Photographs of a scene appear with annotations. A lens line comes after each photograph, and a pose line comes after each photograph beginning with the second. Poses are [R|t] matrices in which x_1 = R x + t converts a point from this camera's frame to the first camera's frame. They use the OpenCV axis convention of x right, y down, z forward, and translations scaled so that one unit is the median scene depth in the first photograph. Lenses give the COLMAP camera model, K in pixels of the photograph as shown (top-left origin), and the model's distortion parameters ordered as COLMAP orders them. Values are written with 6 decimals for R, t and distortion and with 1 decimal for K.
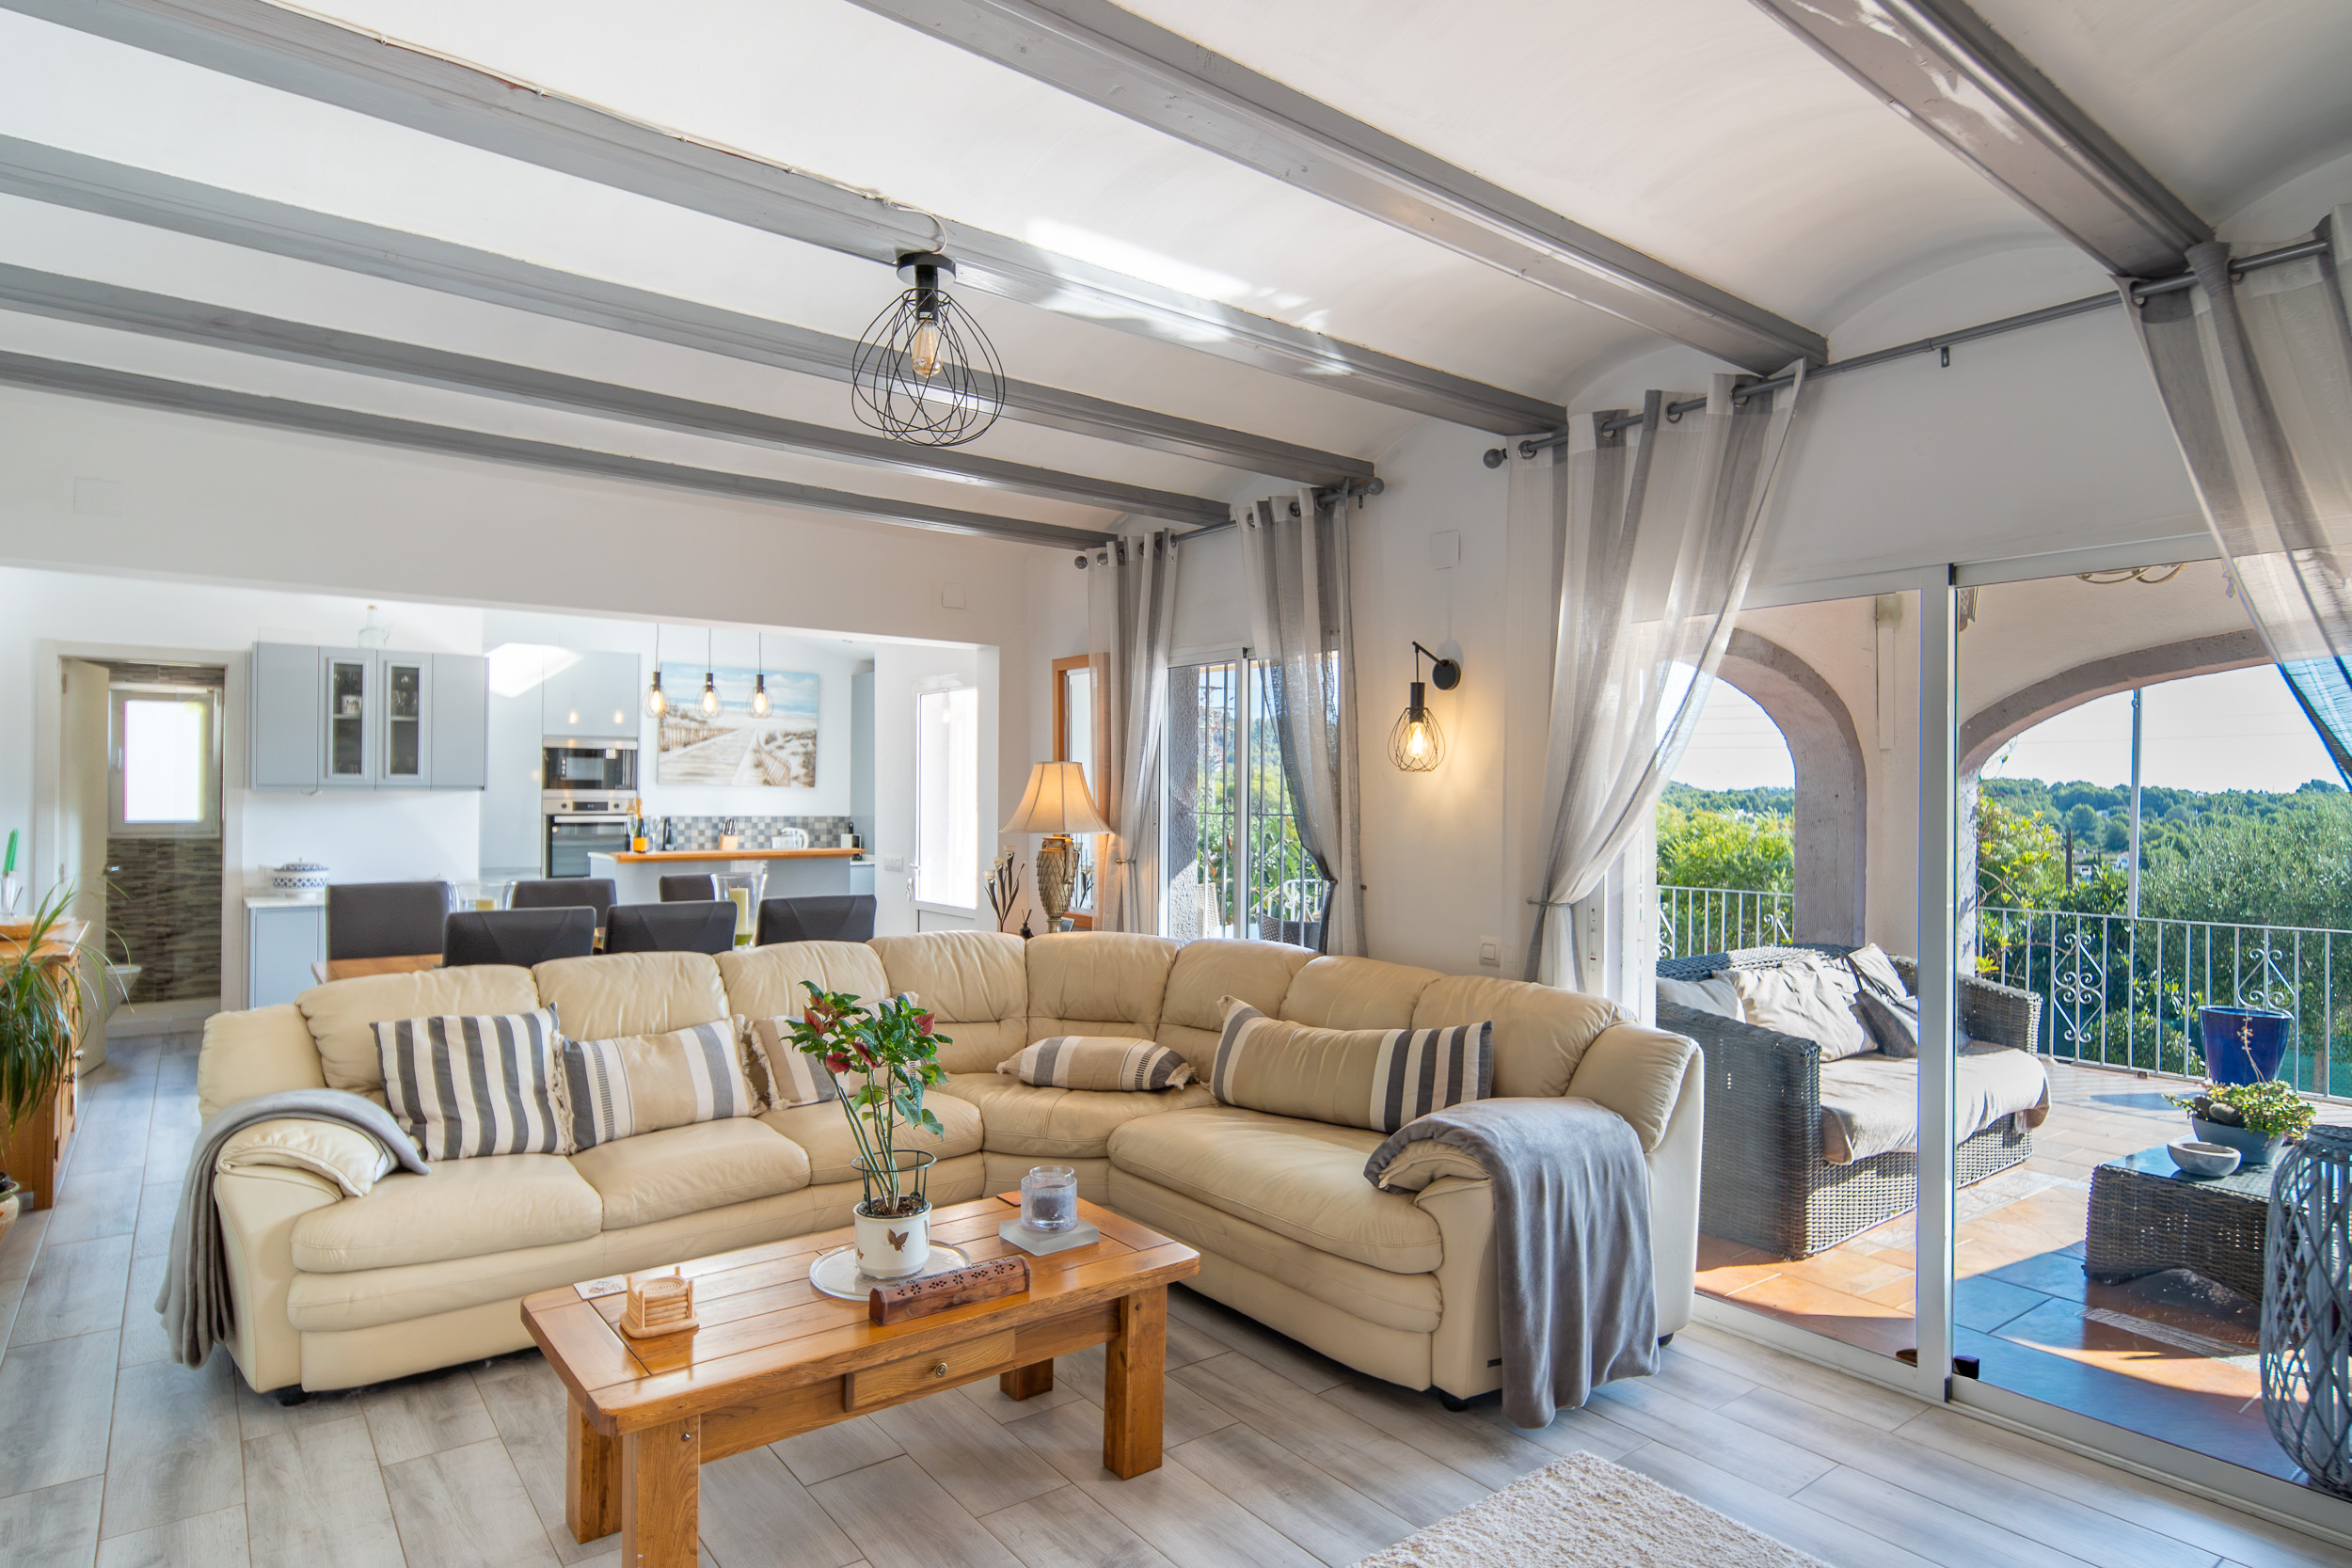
lens RADIAL K [[1286.9, 0, 1171.2], [0, 1286.9, 790.4], [0, 0, 1]] dist [-0.007947, 0.003062]
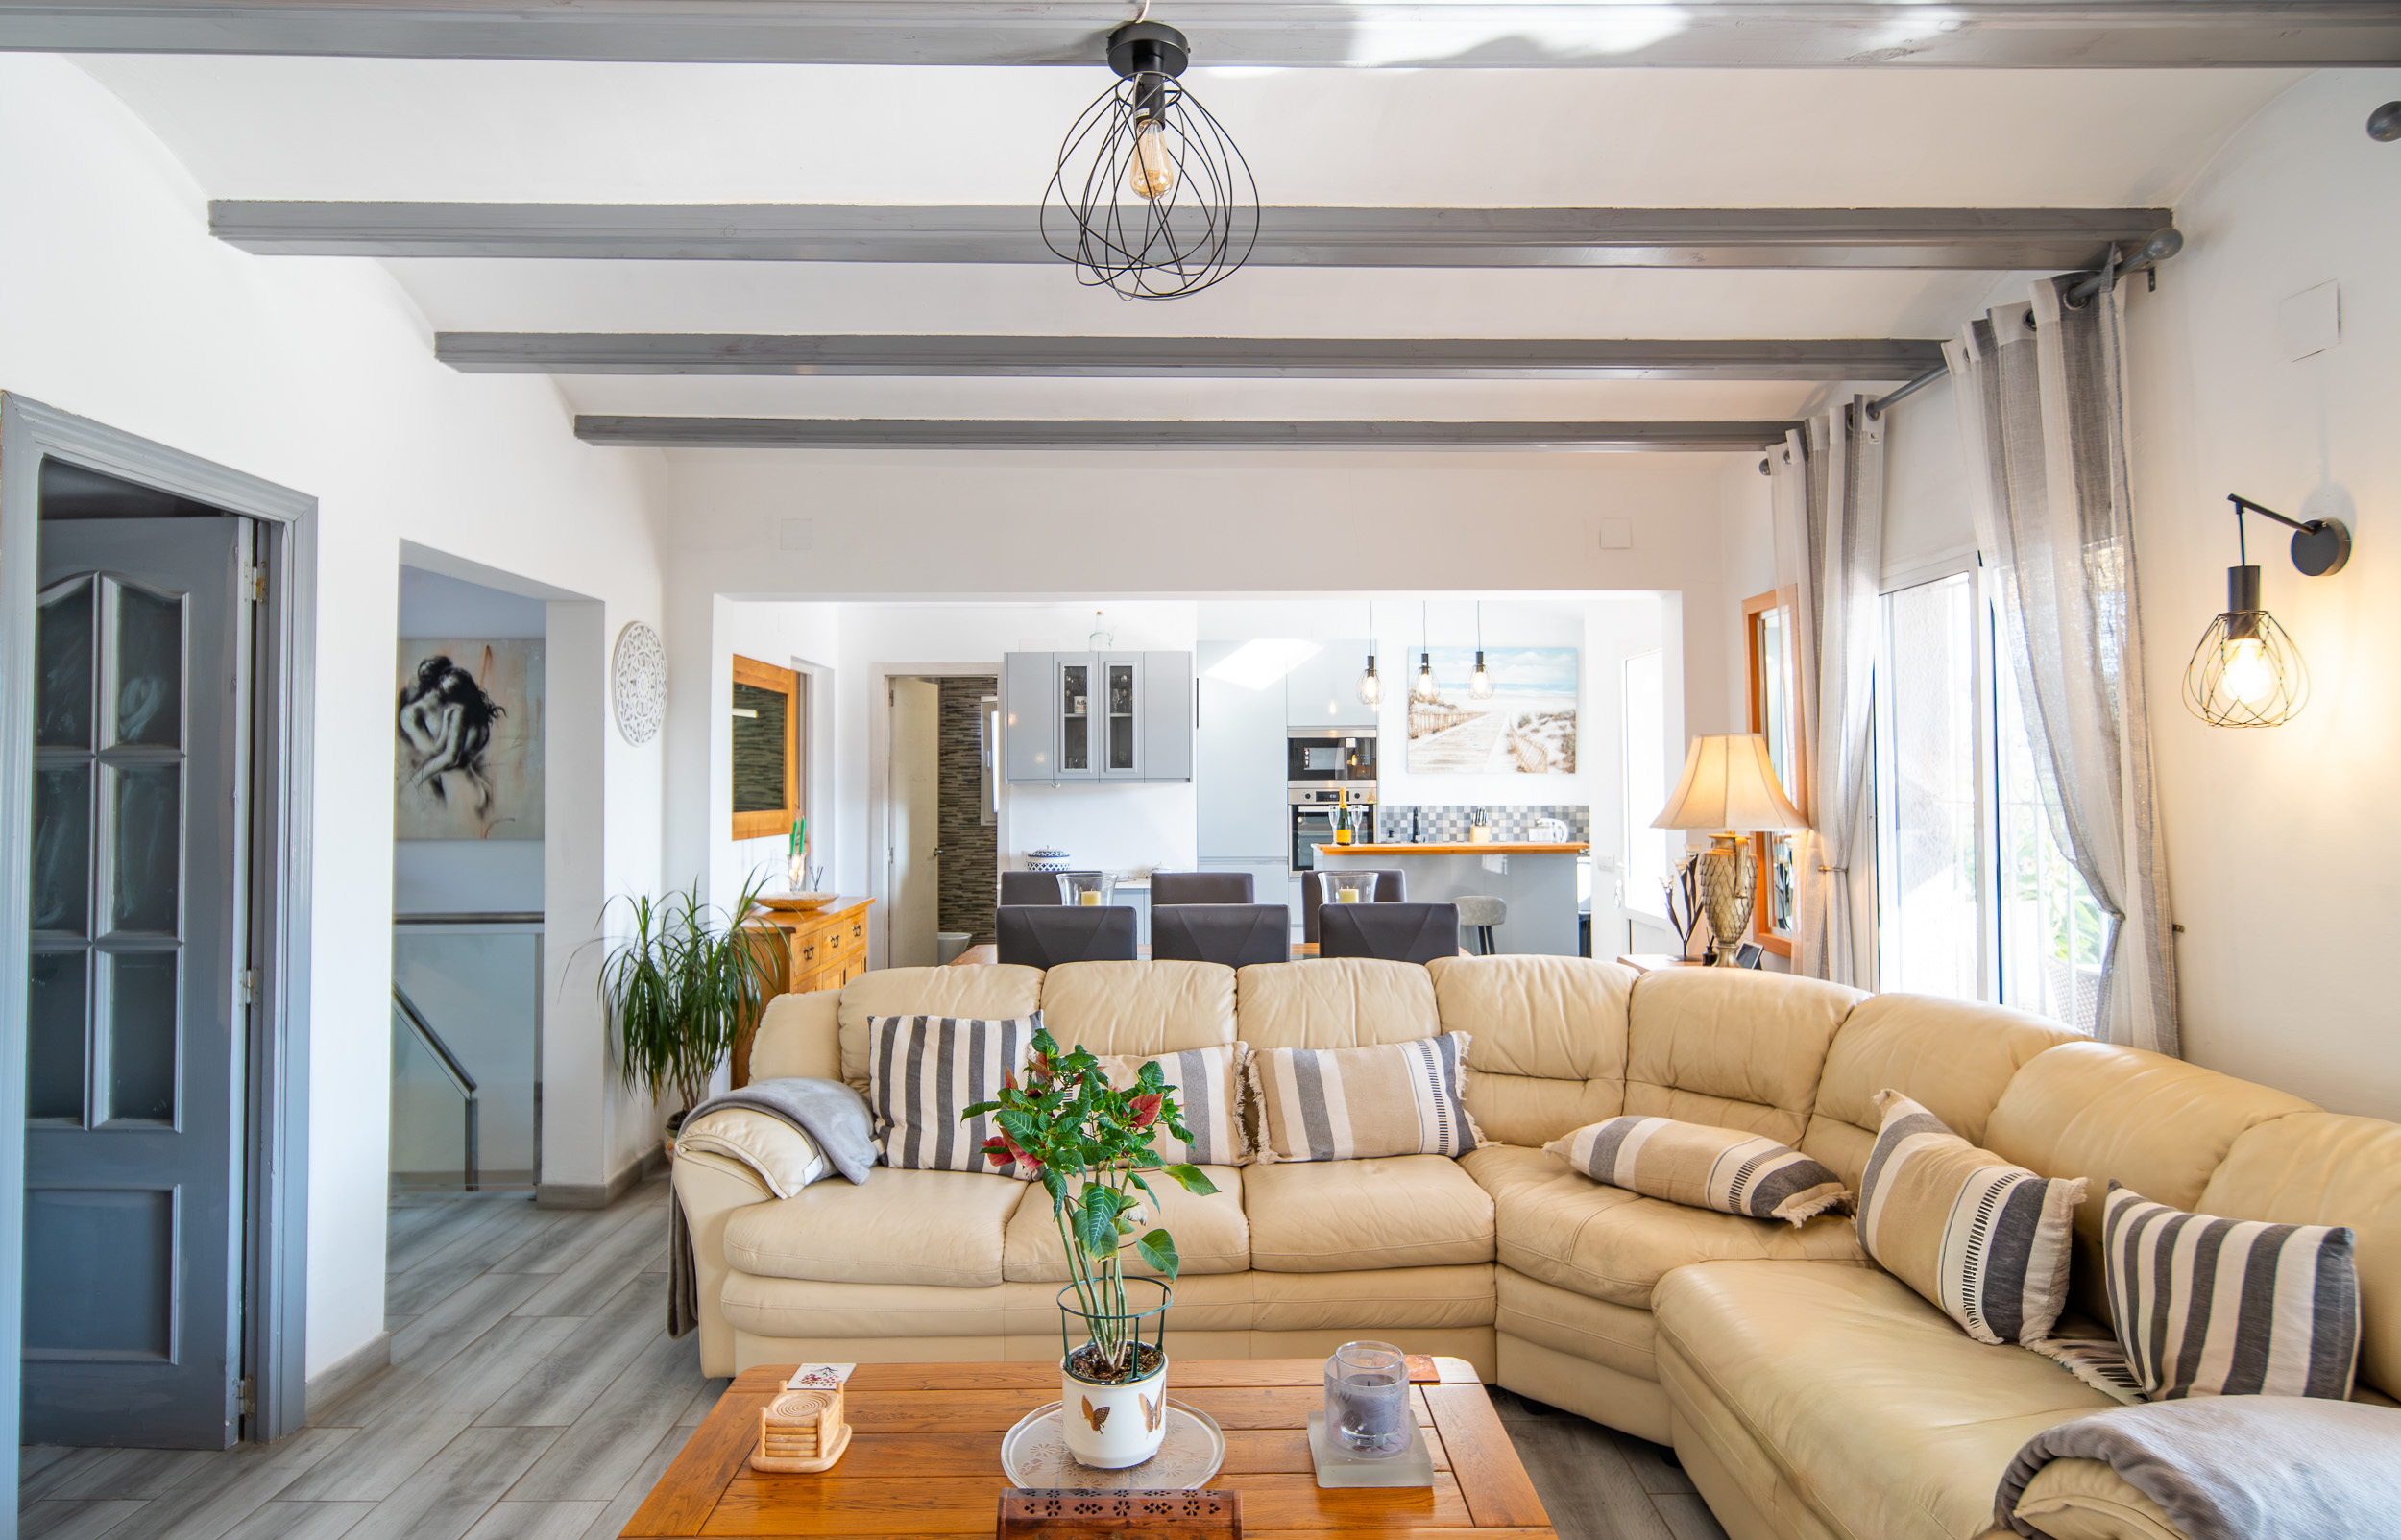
lens RADIAL K [[1308.2, 0, 1207.2], [0, 1308.2, 746.0], [0, 0, 1]] dist [-0.006068, 0.002750]
pose [[0.800106, -0.029264, -0.599145, 0.125121], [0.014666, 0.999465, -0.029231, 0.002500], [0.599680, 0.014600, 0.800107, 0.208510]]
